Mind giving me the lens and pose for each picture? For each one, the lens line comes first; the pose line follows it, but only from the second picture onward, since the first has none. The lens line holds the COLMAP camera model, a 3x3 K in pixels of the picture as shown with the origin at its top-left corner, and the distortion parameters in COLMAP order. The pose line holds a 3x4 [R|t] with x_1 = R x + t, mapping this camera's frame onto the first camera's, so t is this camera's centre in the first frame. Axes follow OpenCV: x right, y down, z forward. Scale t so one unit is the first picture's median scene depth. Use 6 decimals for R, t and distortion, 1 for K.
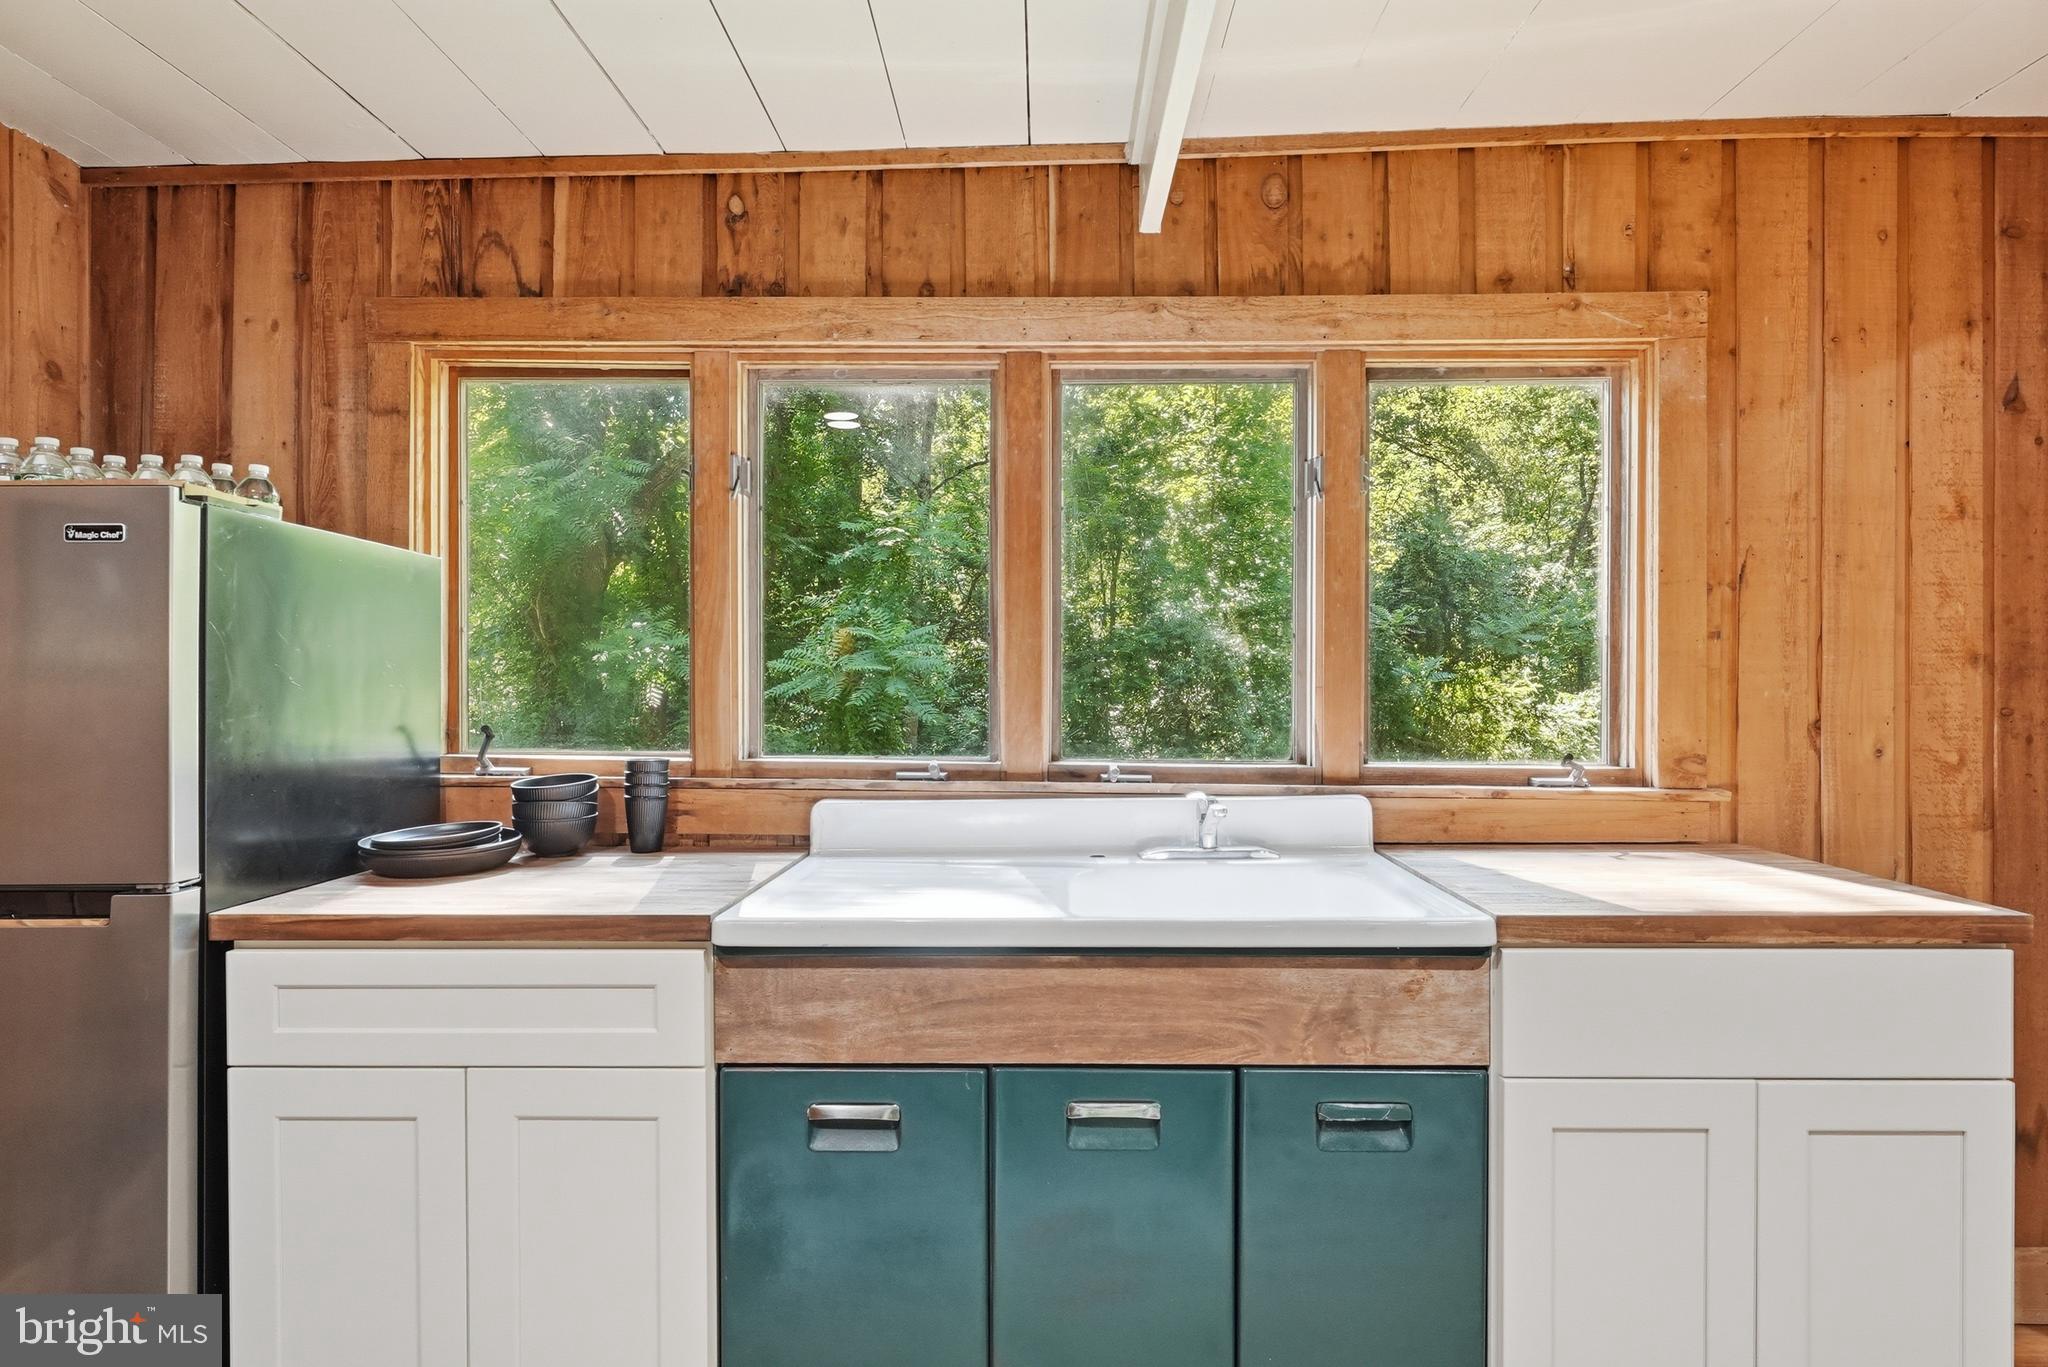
lens RADIAL K [[1082.7, 0, 1024.0], [0, 1082.7, 683.5], [0, 0, 1]] dist [-0.003433, 0.001457]
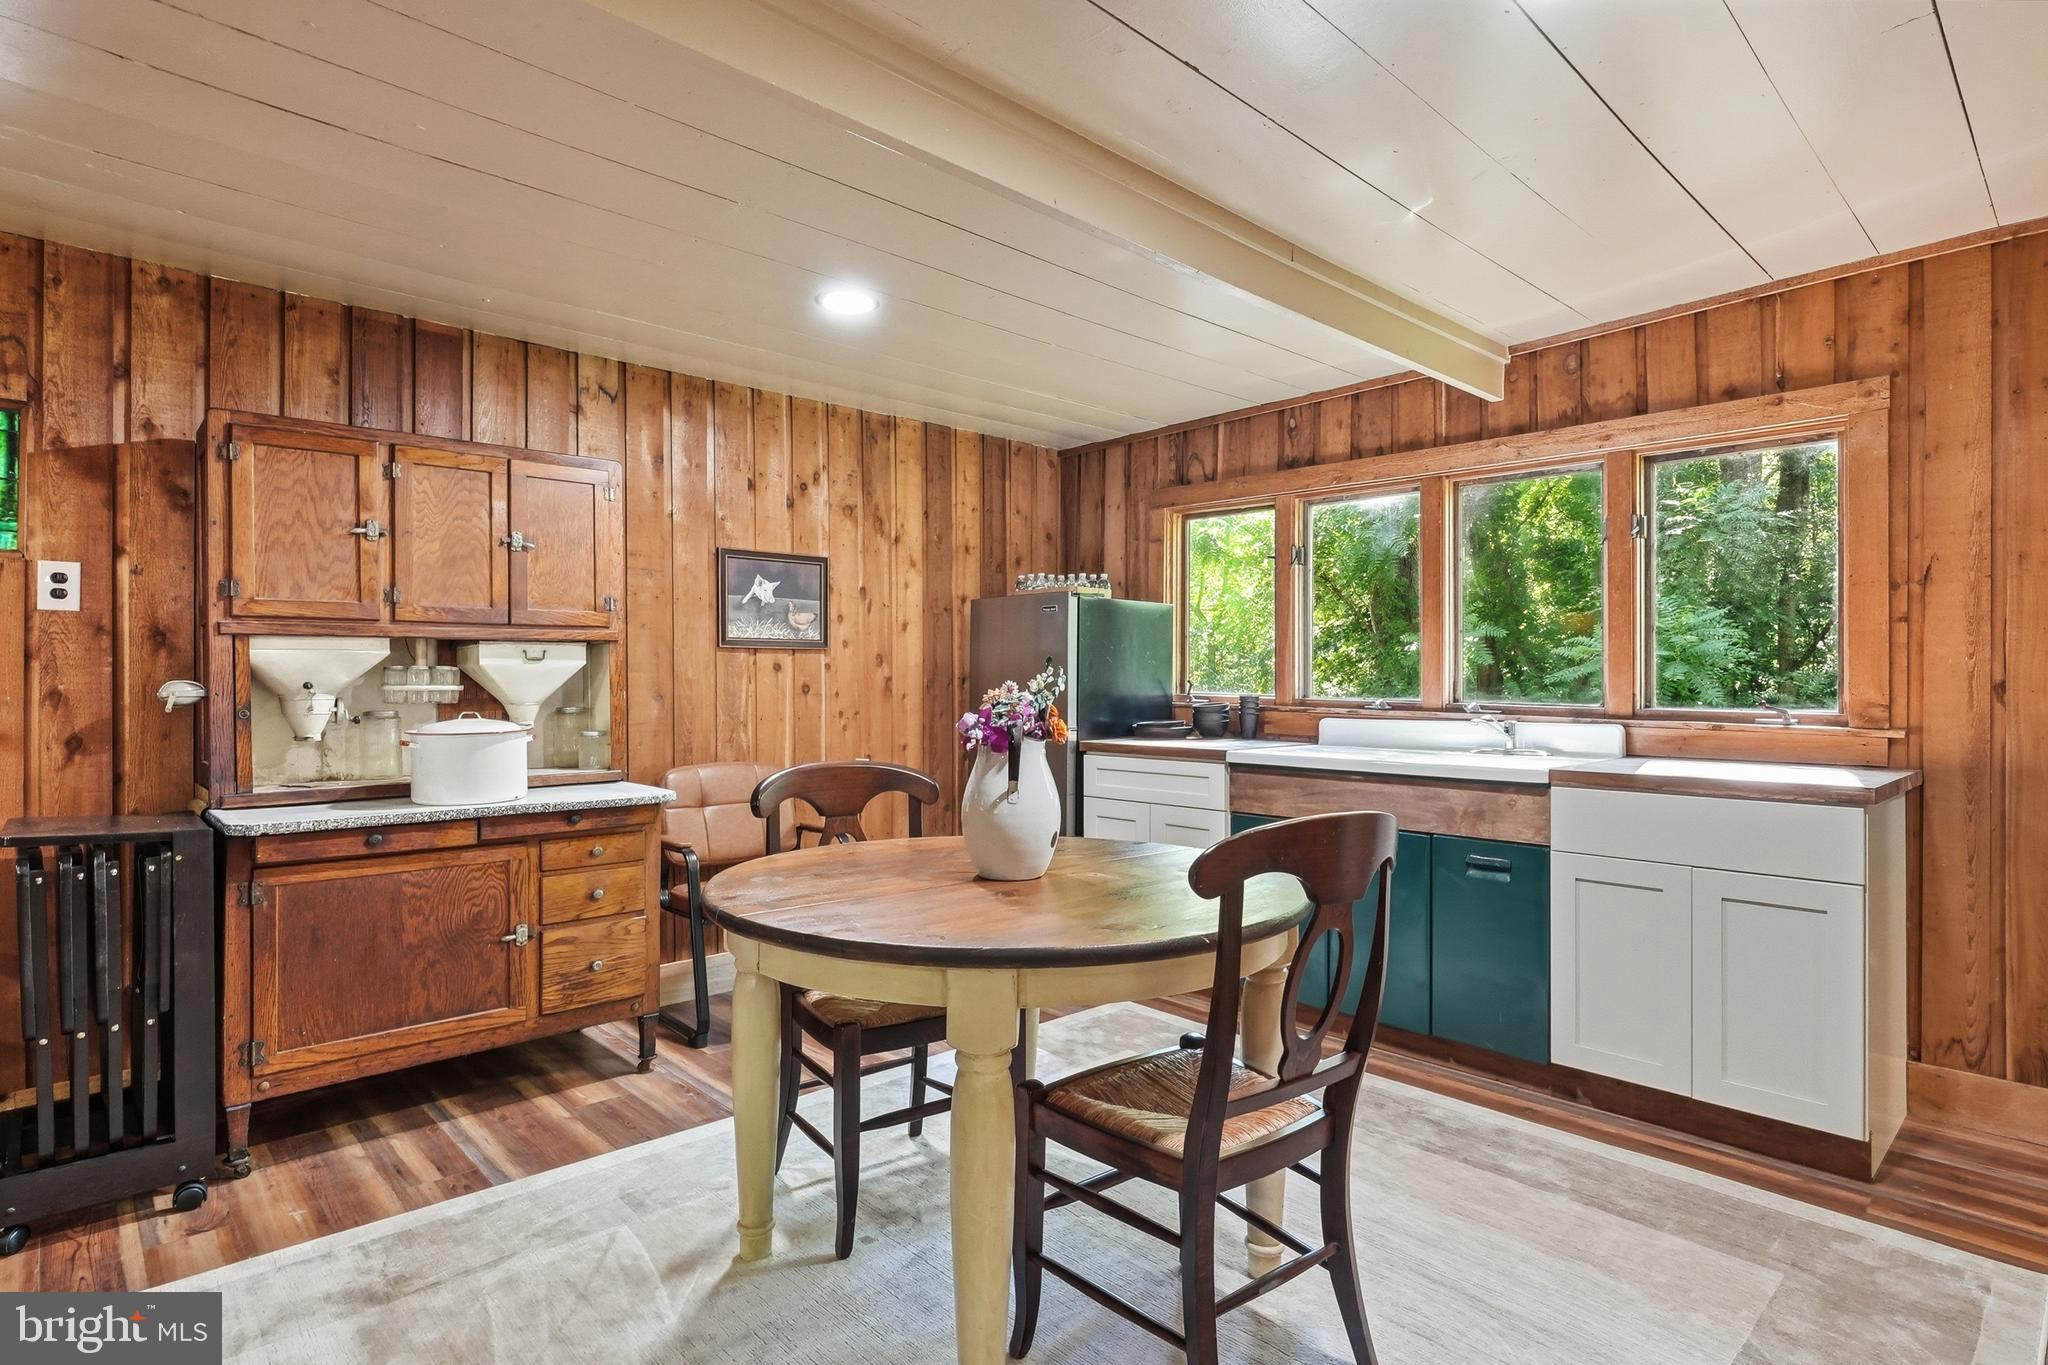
lens RADIAL K [[1042.1, 0, 1024.0], [0, 1042.1, 682.5], [0, 0, 1]] dist [0.003437, -0.017008]
pose [[0.699078, 0.007250, -0.715009, 0.797077], [-0.000675, 0.999955, 0.009479, 0.024672], [0.715045, -0.006145, 0.699051, -0.737471]]
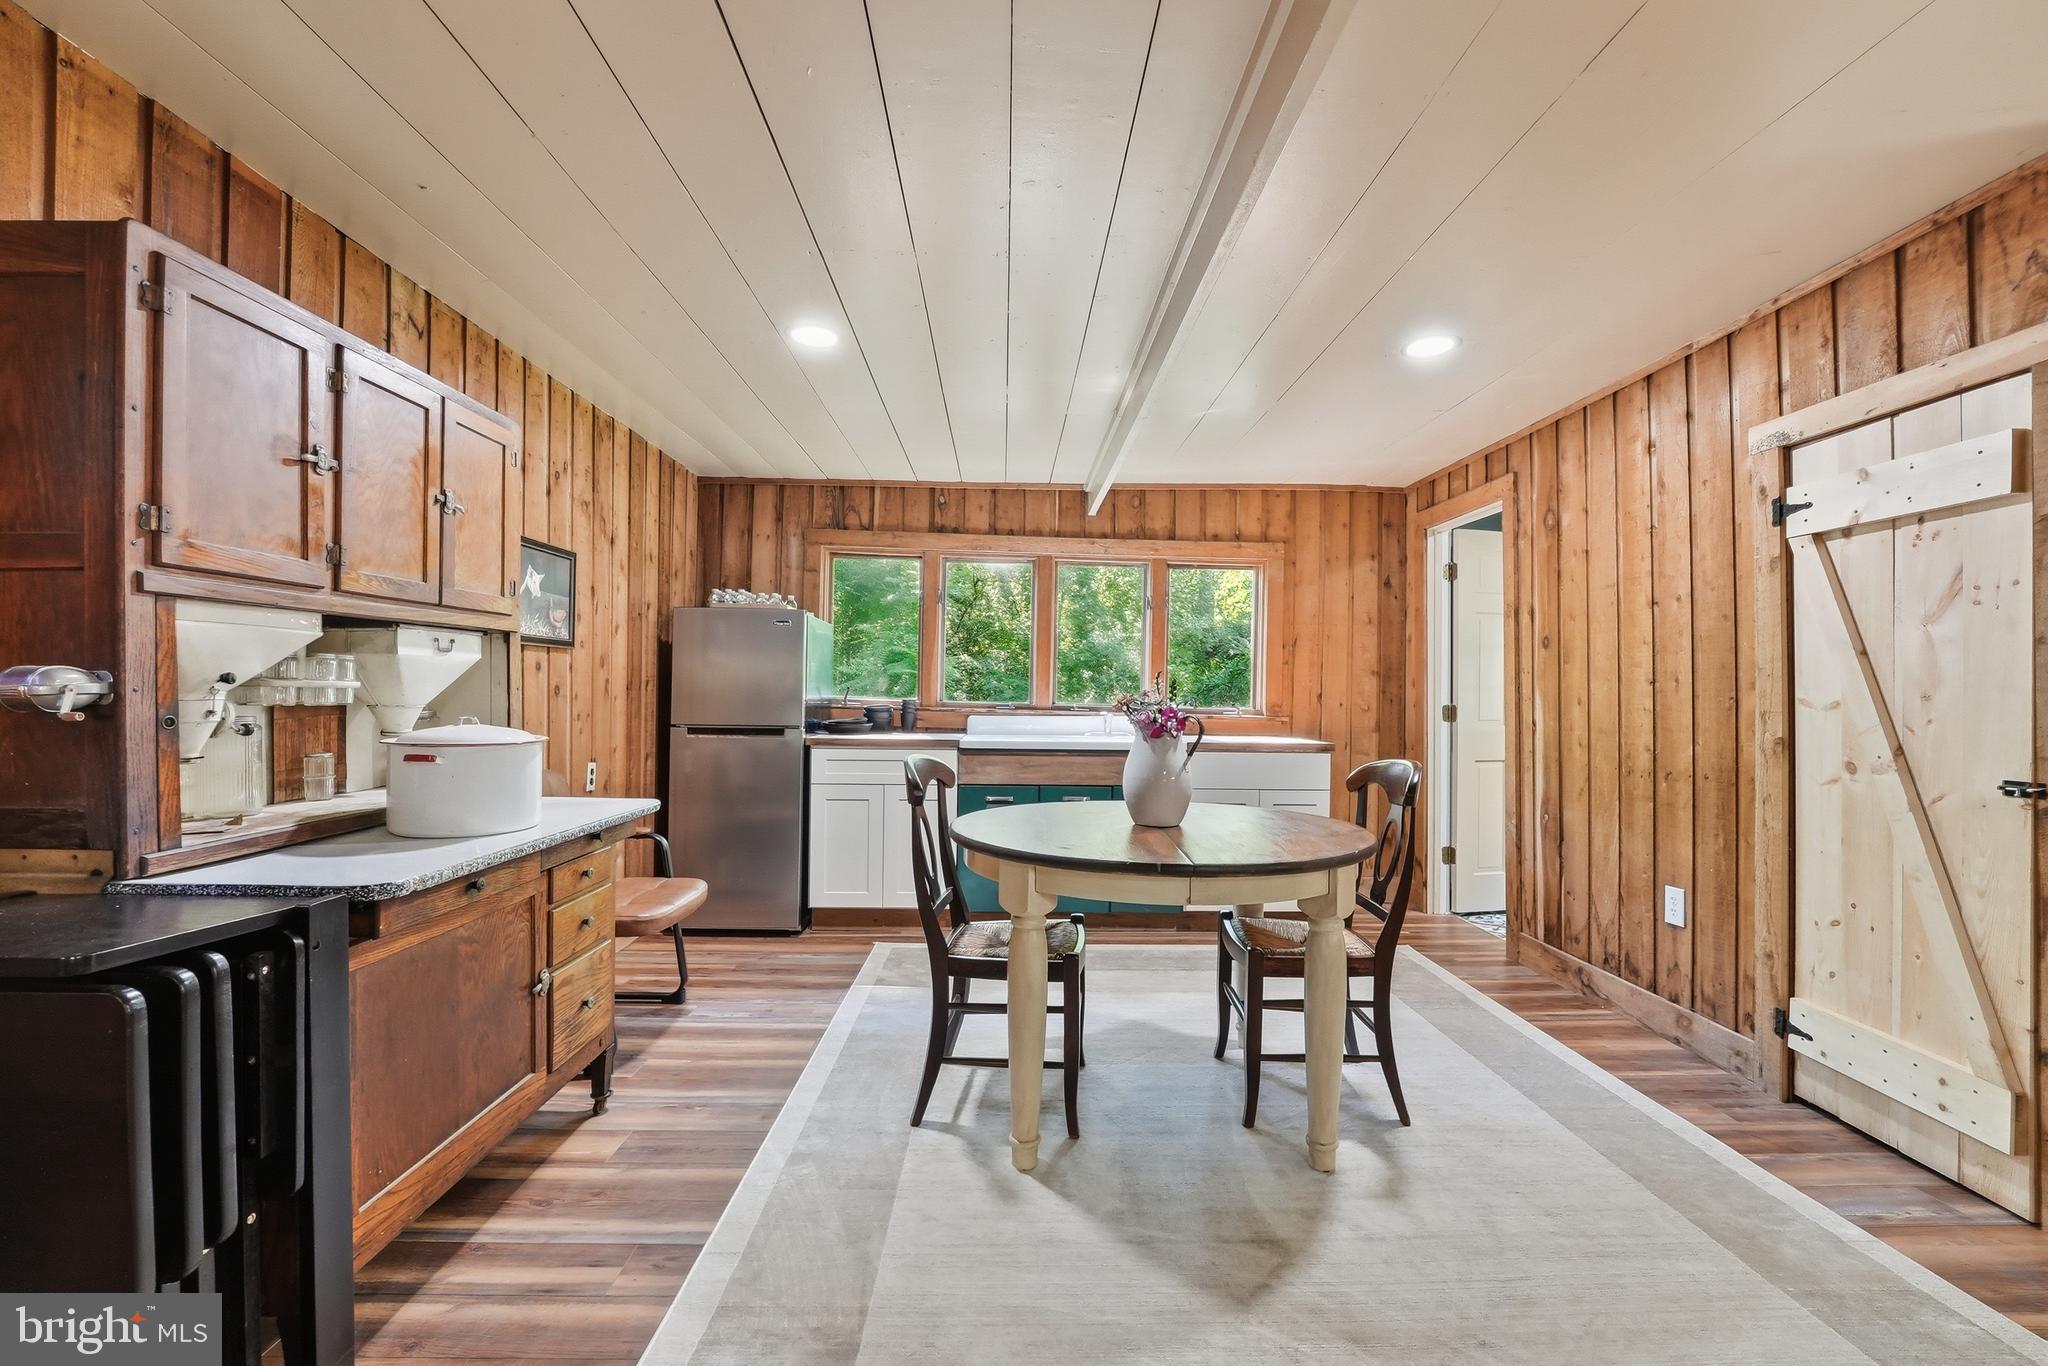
lens RADIAL K [[847.0, 0, 1025.6], [0, 847.0, 696.0], [0, 0, 1]] dist [-0.022677, 0.000178]
pose [[0.998658, 0.018680, 0.048312, -0.152606], [-0.019070, 0.999789, 0.007639, 0.038432], [-0.048159, -0.008550, 0.998803, -1.191886]]
